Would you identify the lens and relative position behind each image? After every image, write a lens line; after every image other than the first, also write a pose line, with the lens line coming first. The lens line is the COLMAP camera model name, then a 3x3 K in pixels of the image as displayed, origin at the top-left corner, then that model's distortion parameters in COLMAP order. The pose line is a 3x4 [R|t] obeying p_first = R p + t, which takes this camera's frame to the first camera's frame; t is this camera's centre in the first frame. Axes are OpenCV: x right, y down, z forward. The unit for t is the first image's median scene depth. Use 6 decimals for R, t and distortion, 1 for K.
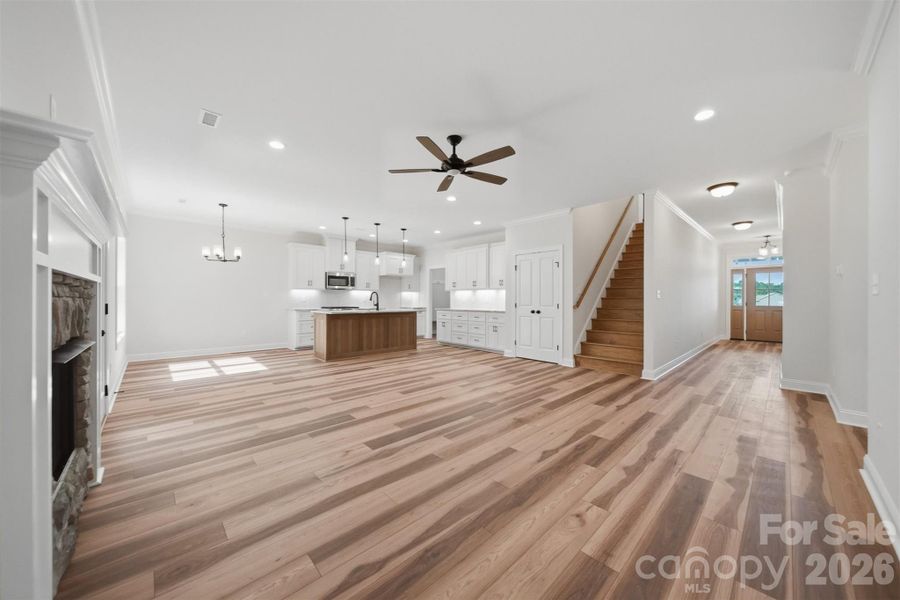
lens RADIAL K [[317.2, 0, 456.8], [0, 317.2, 298.7], [0, 0, 1]] dist [-0.001152, -0.000084]
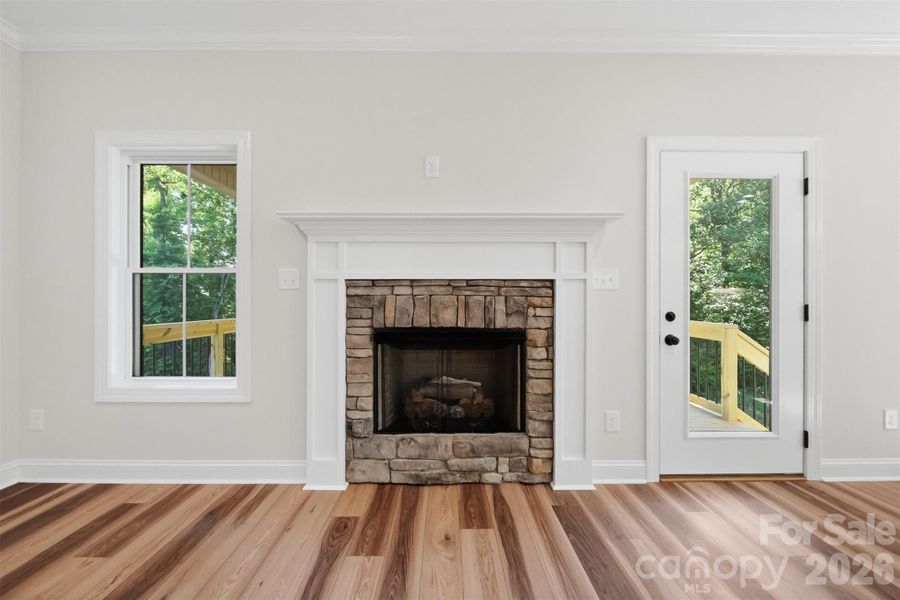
lens RADIAL K [[321.3, 0, 451.2], [0, 321.3, 301.0], [0, 0, 1]] dist [-0.001804, -0.000085]
pose [[-0.694189, -0.006622, -0.719762, -0.110848], [-0.002846, 0.999975, -0.006456, 0.012500], [0.719787, -0.002433, -0.694191, 0.795994]]
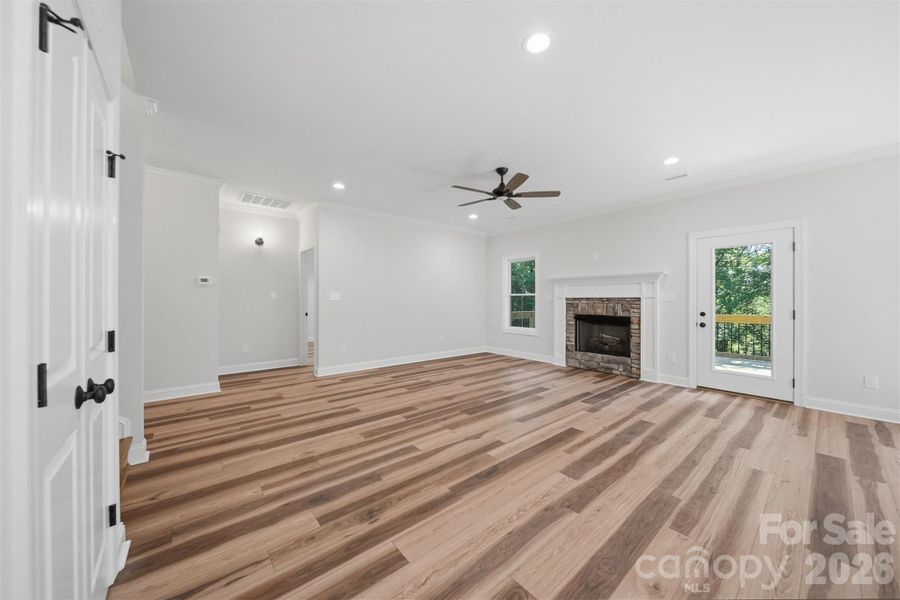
lens RADIAL K [[321.3, 0, 451.2], [0, 321.3, 301.0], [0, 0, 1]] dist [-0.001804, -0.000085]
pose [[-0.996855, -0.007058, 0.078937, 0.075594], [-0.006784, 0.999970, 0.003741, -0.013179], [-0.078961, 0.003194, -0.996873, 1.969057]]
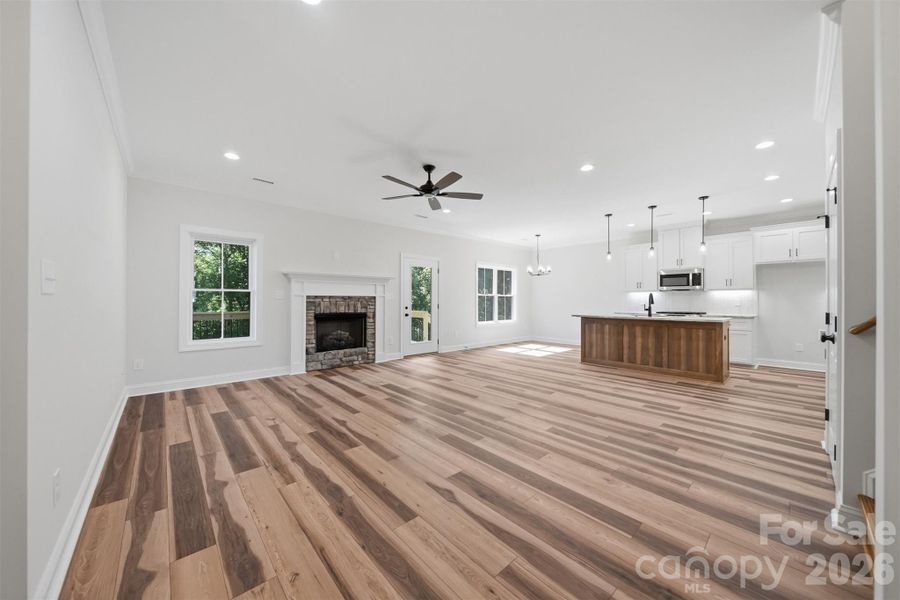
lens RADIAL K [[321.3, 0, 451.2], [0, 321.3, 301.0], [0, 0, 1]] dist [-0.001804, -0.000085]
pose [[-0.033233, -0.003833, -0.999440, 1.059289], [-0.000438, 0.999993, -0.003821, 0.002258], [0.999448, 0.000310, -0.033234, 1.001054]]
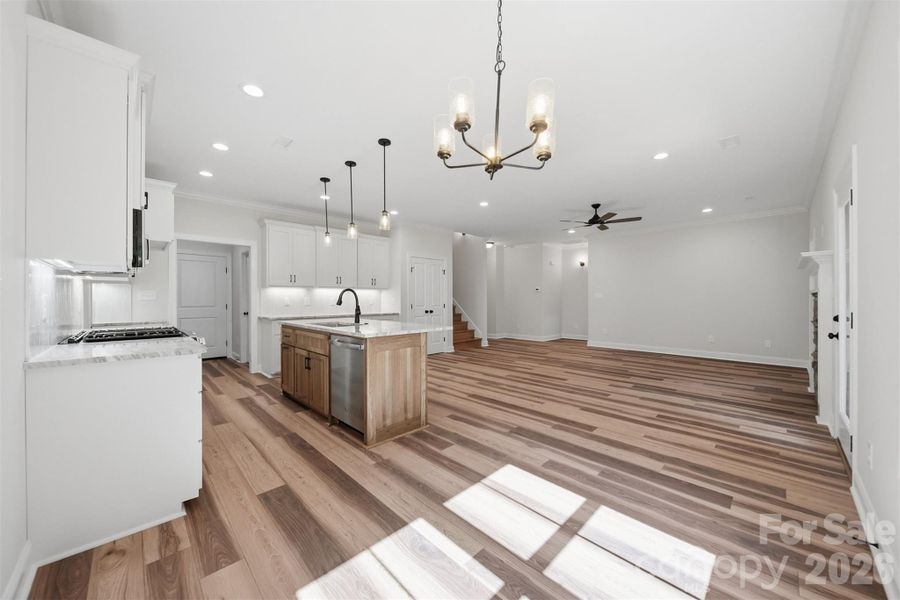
lens RADIAL K [[321.3, 0, 451.2], [0, 321.3, 301.0], [0, 0, 1]] dist [-0.001804, -0.000085]
pose [[0.000017, -0.012176, 0.999926, -1.515884], [0.001204, 0.999925, 0.012176, -0.016493], [-0.999999, 0.001204, 0.000032, 1.573993]]
